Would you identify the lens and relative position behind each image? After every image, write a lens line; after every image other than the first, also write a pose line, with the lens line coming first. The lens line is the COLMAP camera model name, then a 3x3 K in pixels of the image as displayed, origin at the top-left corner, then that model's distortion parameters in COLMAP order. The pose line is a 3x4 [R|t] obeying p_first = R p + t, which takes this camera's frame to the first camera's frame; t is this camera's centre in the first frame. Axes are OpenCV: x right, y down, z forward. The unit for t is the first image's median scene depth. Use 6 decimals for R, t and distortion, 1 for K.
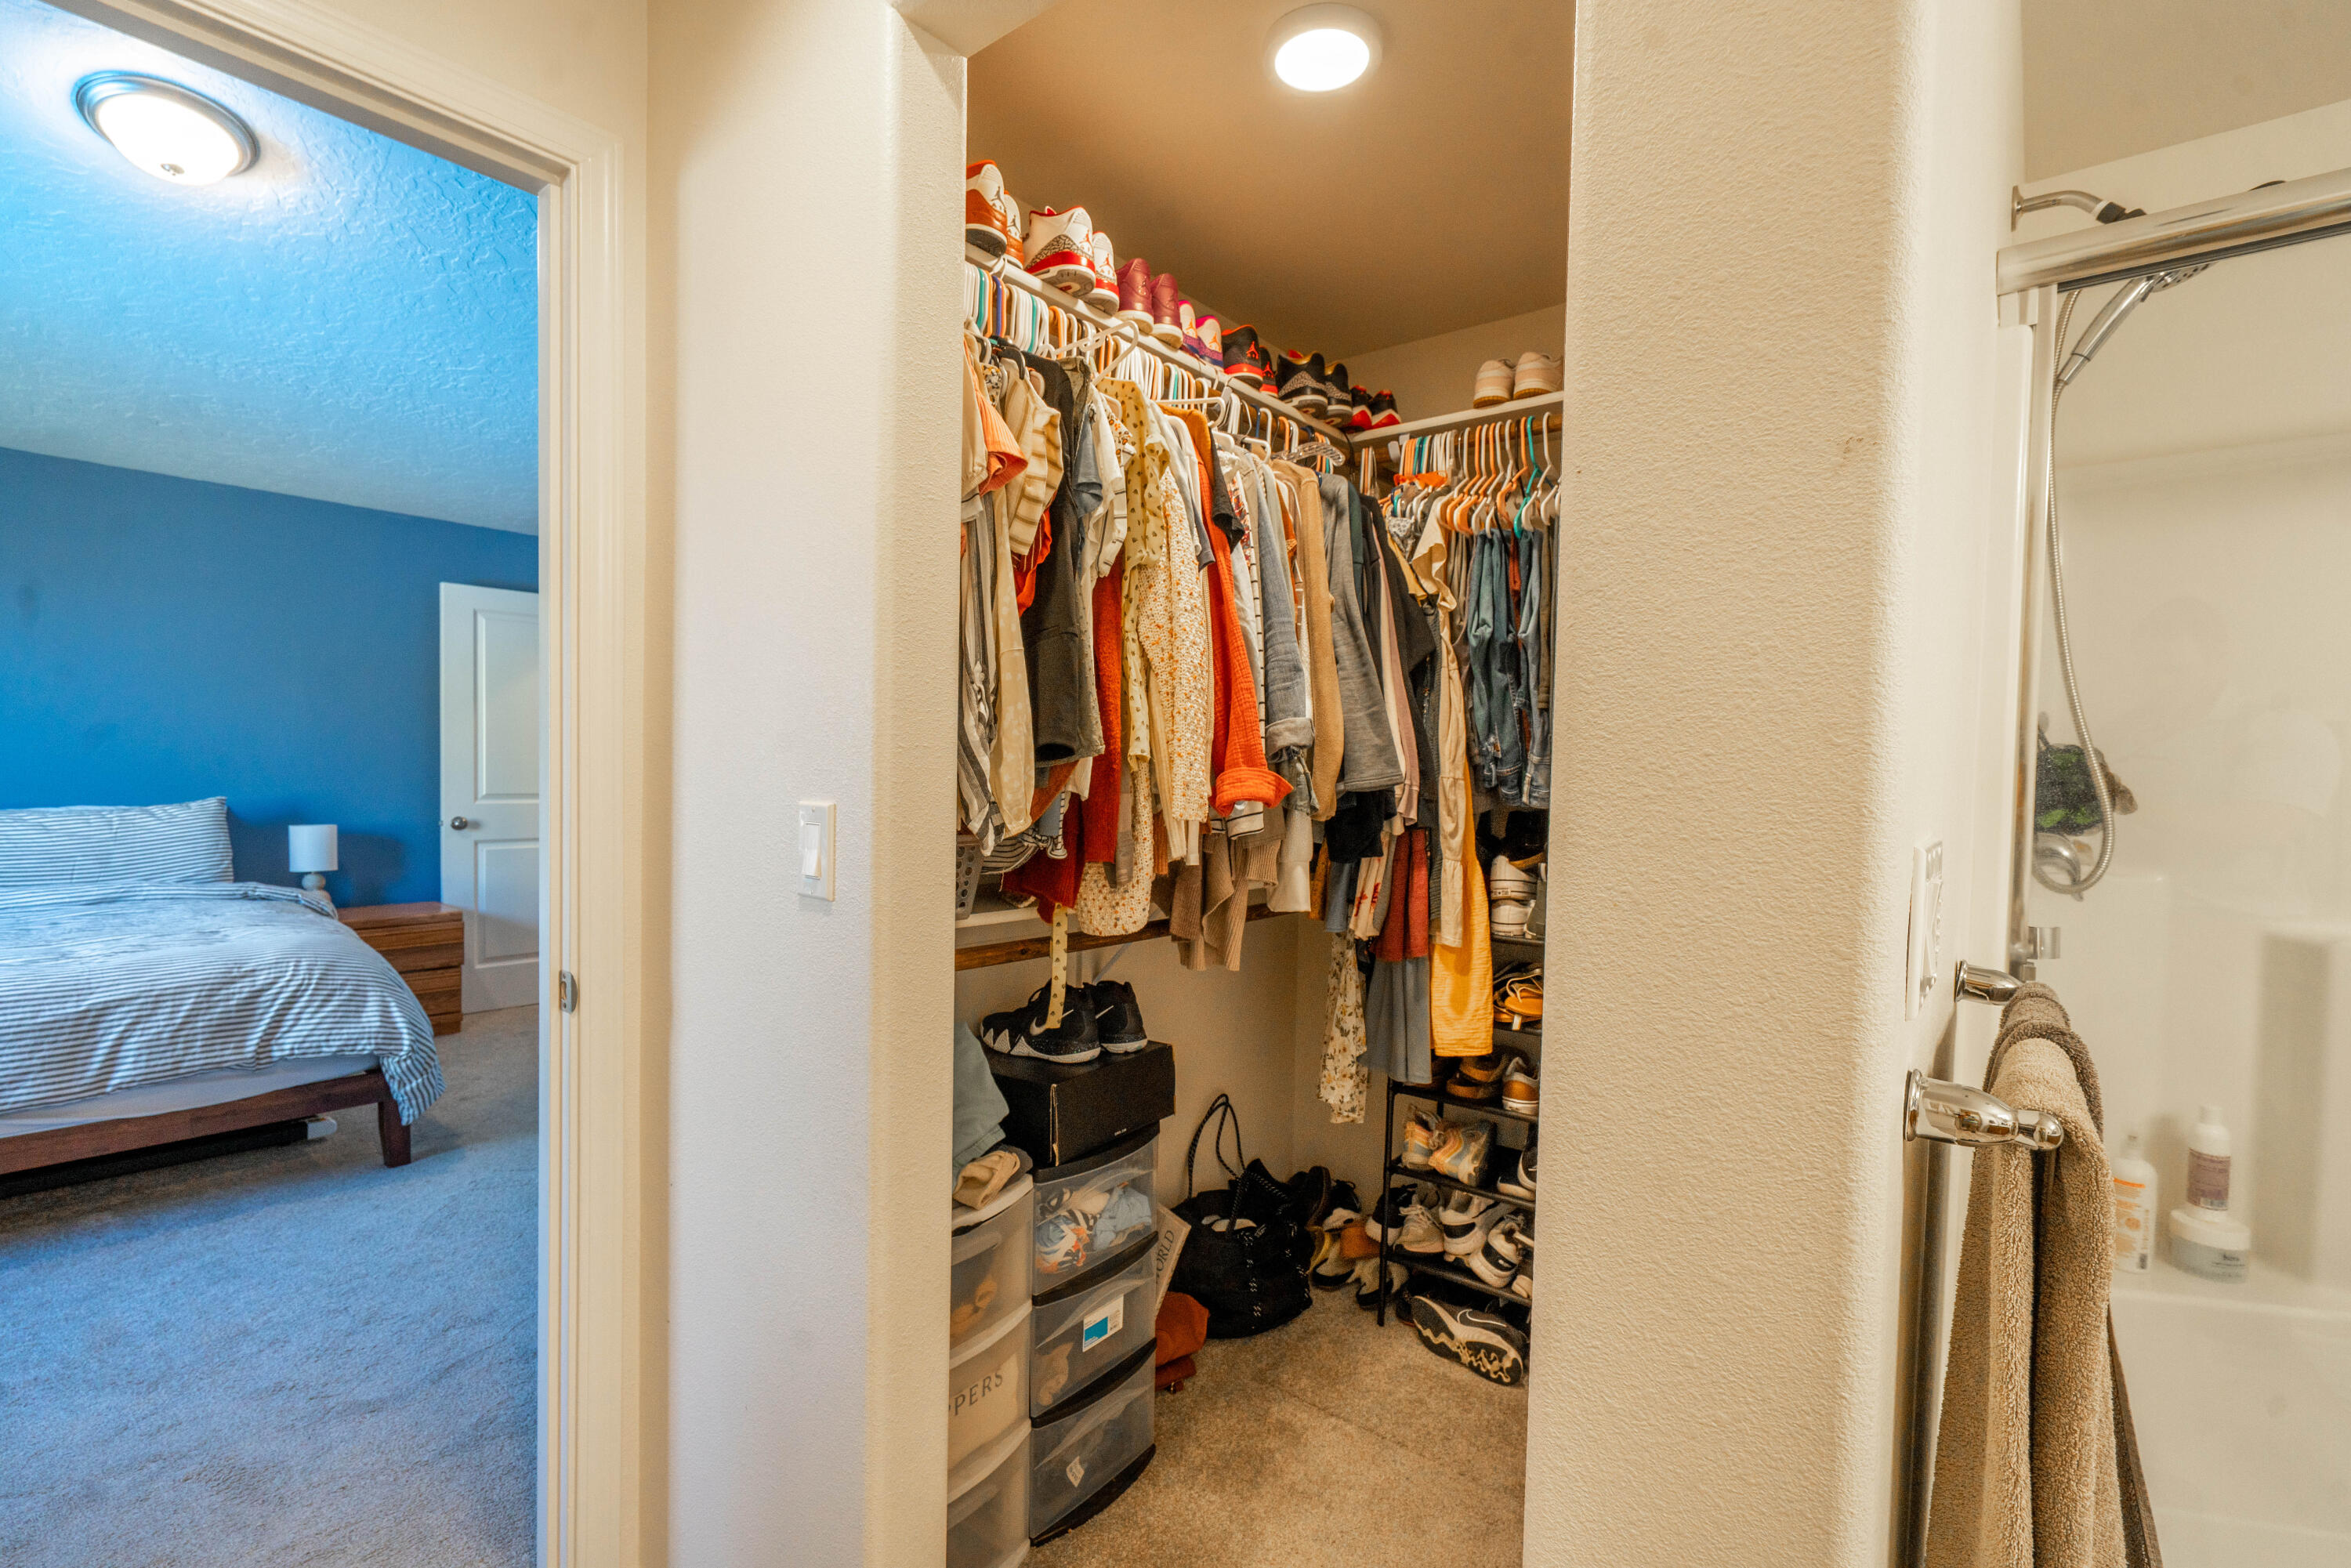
lens RADIAL K [[1068.6, 0, 1179.8], [0, 1068.6, 798.8], [0, 0, 1]] dist [-0.006547, 0.003353]
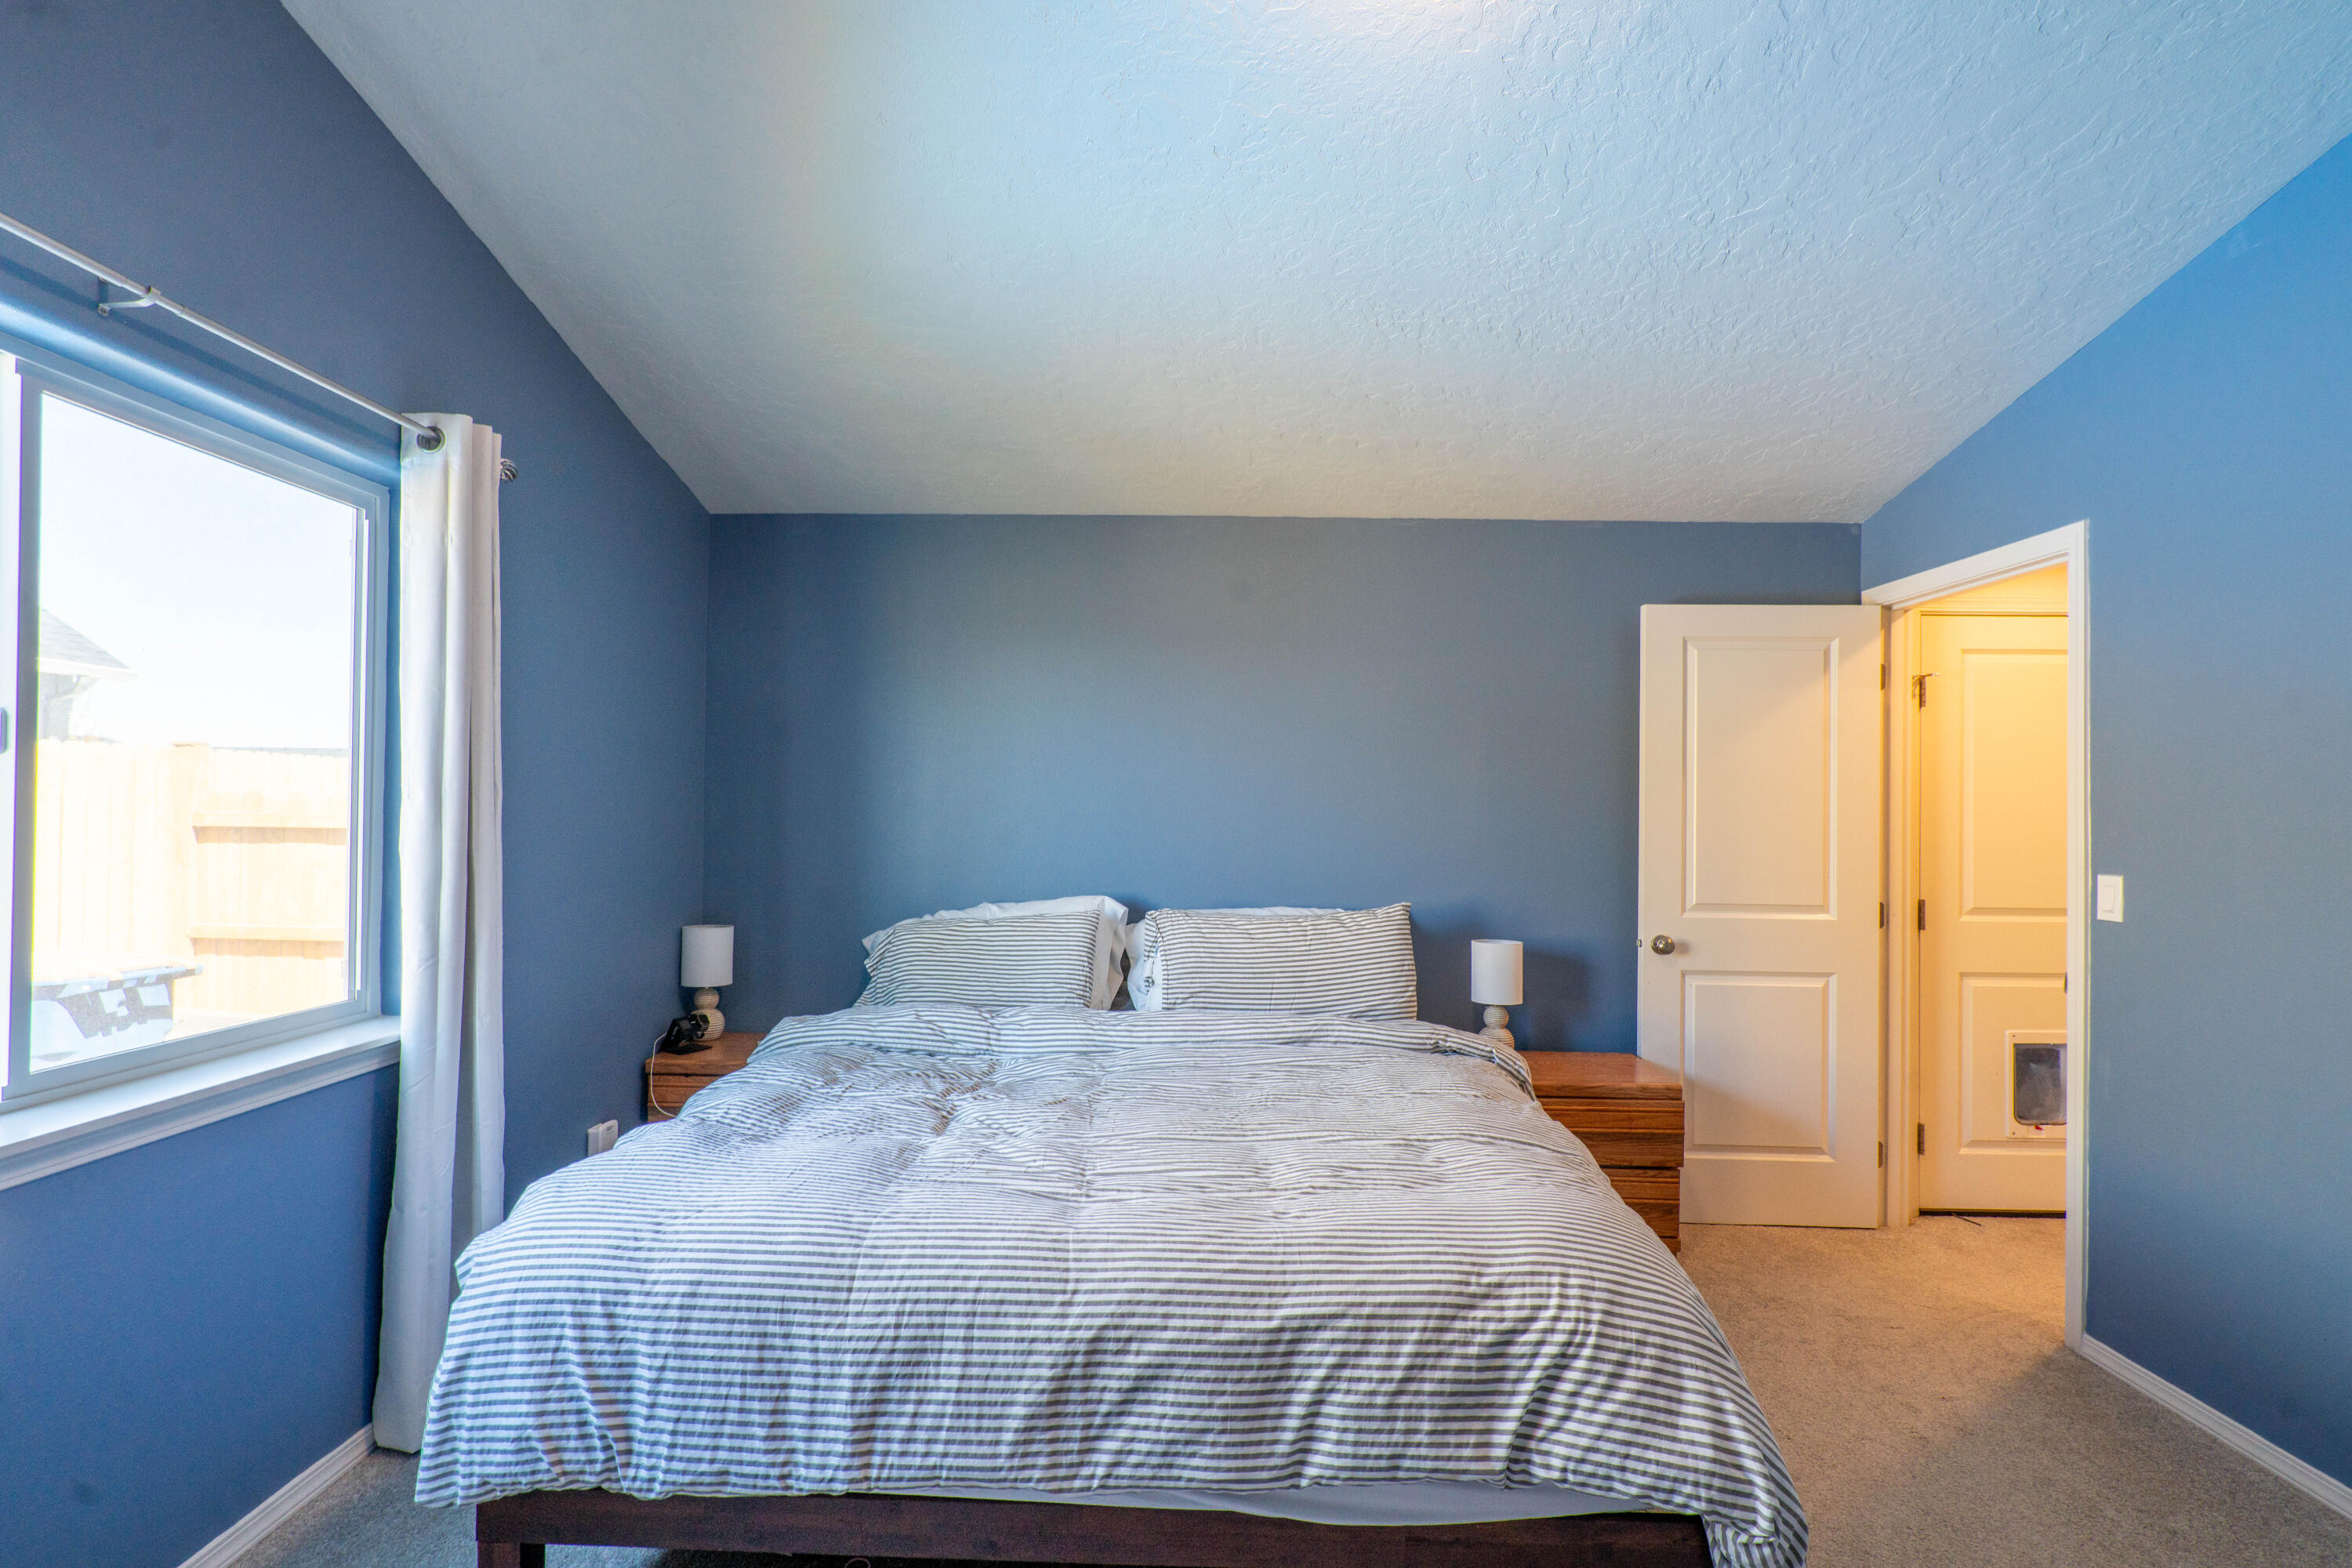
lens RADIAL K [[1069.1, 0, 1145.7], [0, 1069.1, 808.6], [0, 0, 1]] dist [-0.006547, 0.003353]
pose [[0.600866, -0.011707, -0.799264, -0.381536], [-0.027137, 0.999018, -0.035034, -0.038421], [0.798889, 0.042740, 0.599958, 0.368075]]
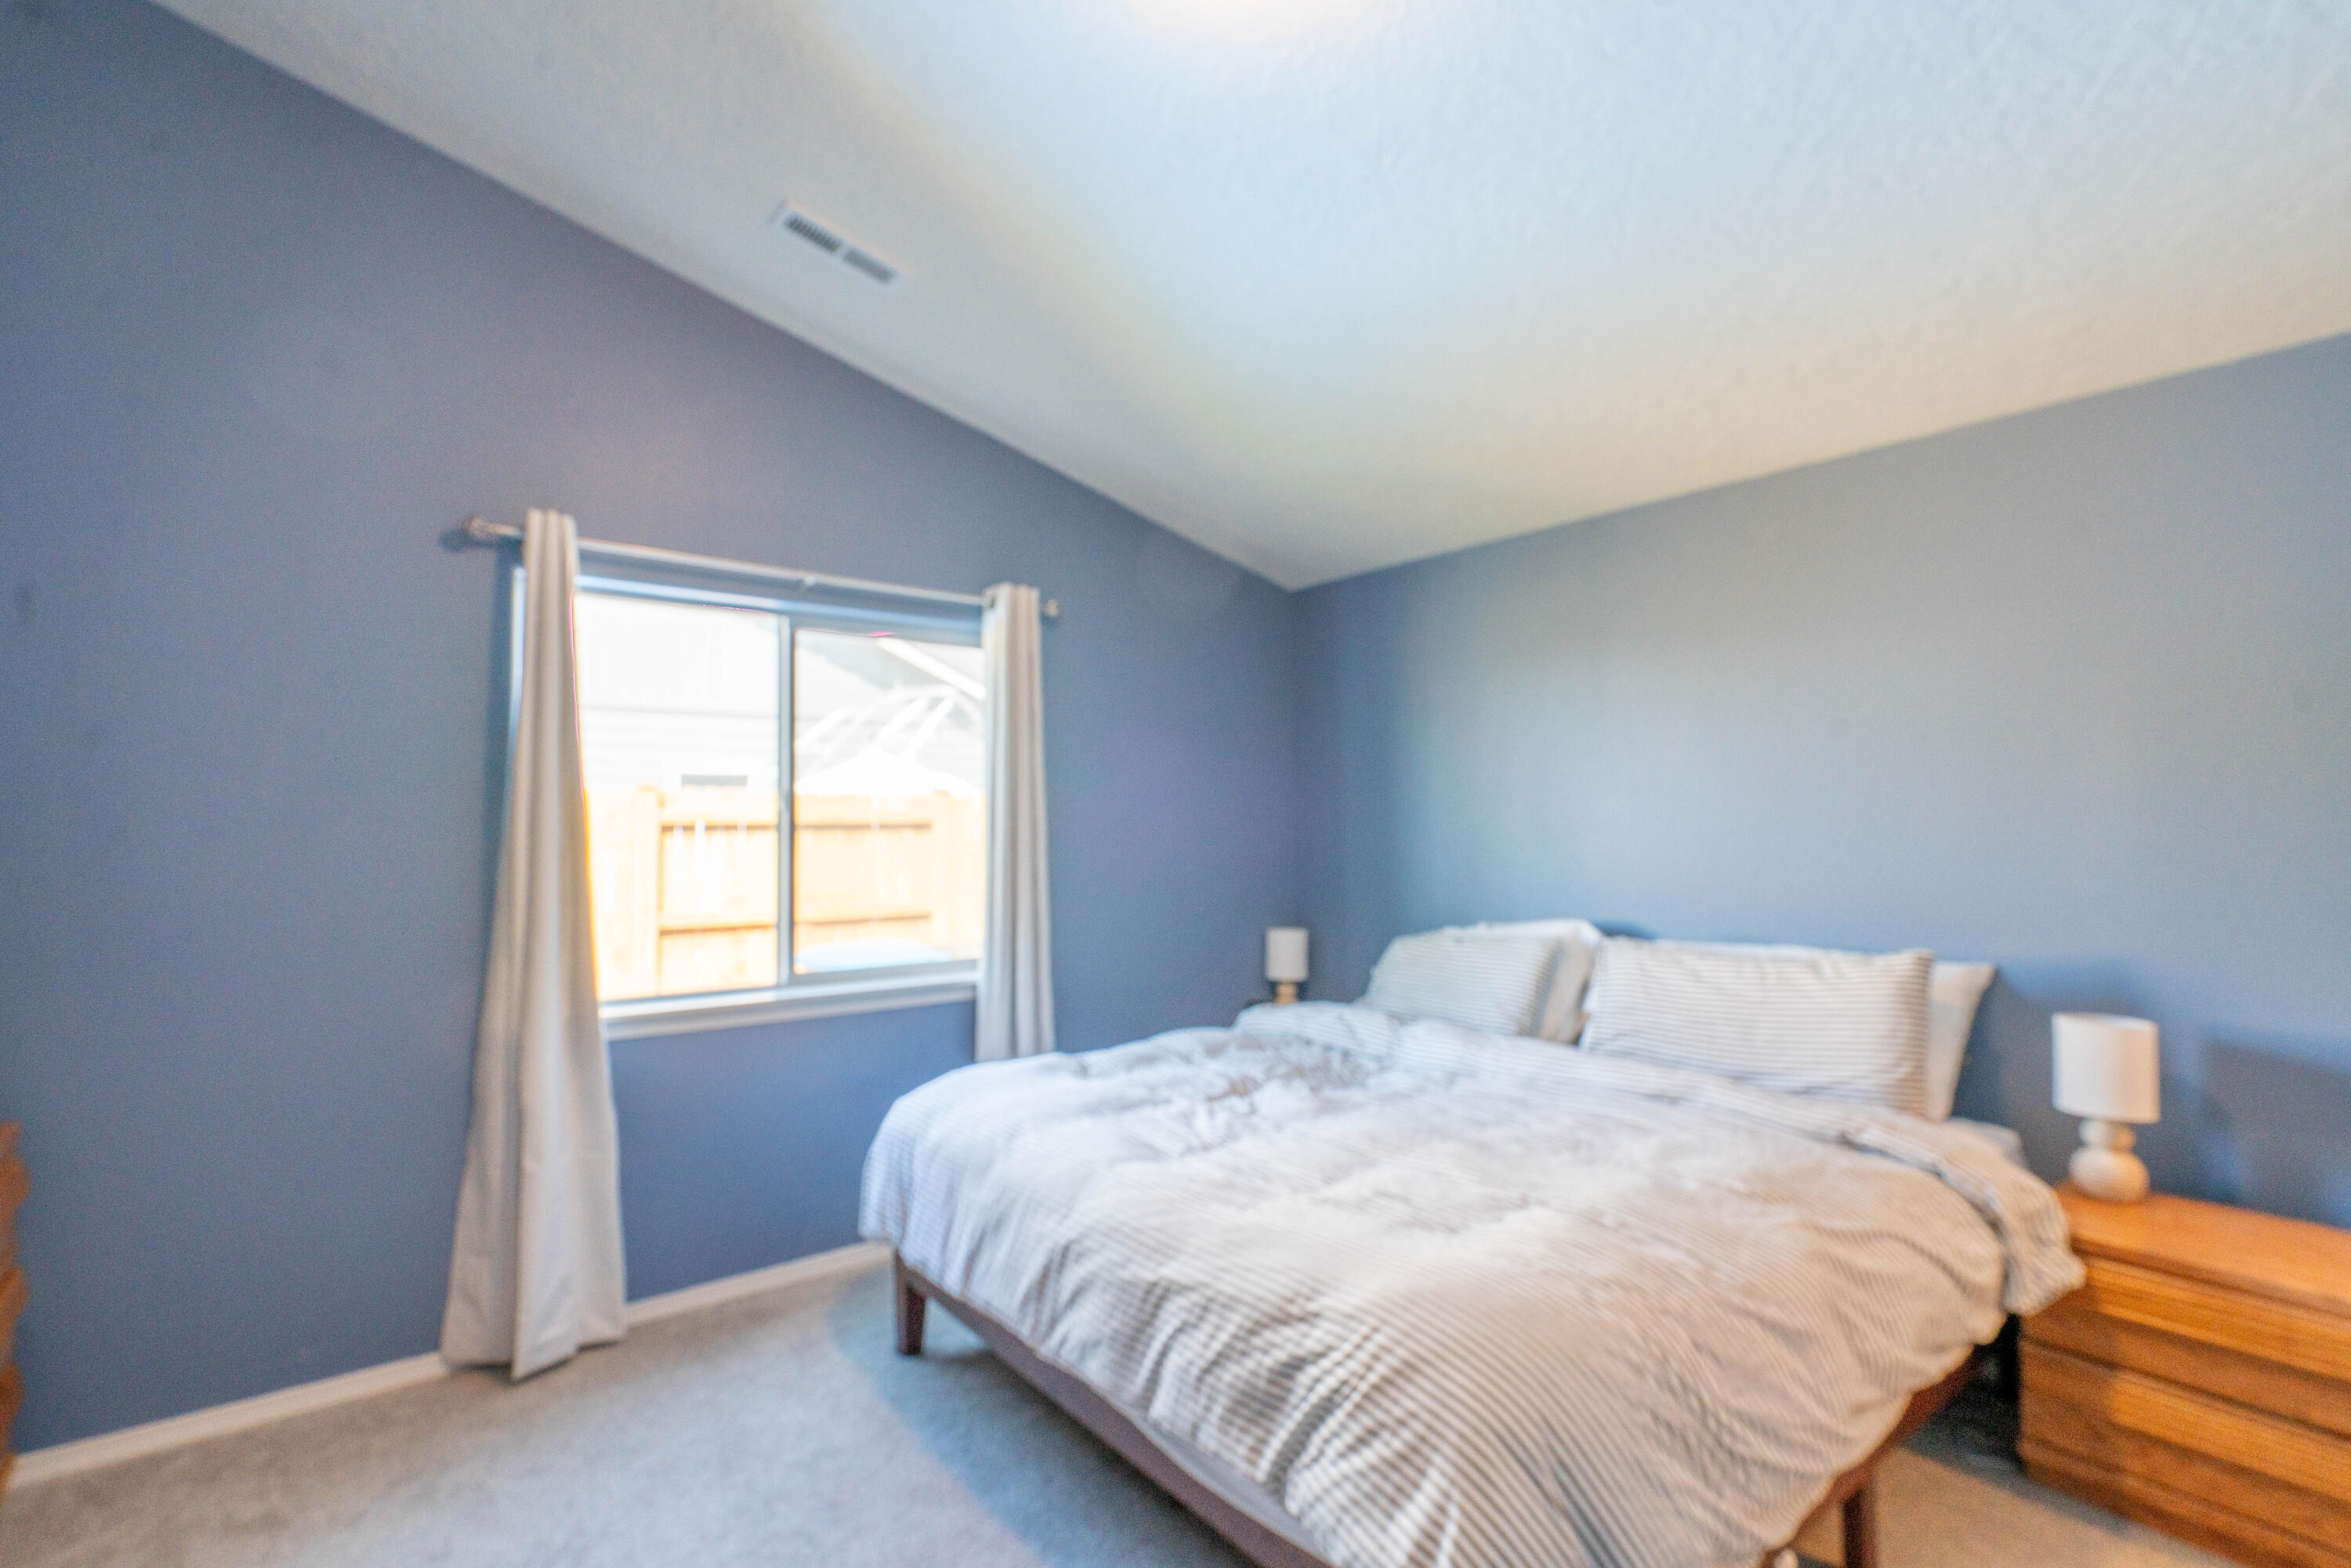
lens RADIAL K [[1068.6, 0, 1151.6], [0, 1068.6, 825.7], [0, 0, 1]] dist [-0.006547, 0.003353]
pose [[-0.239837, -0.018096, -0.970644, -0.232327], [-0.029136, 0.999510, -0.011435, -0.051198], [0.970376, 0.025538, -0.240247, 0.730067]]
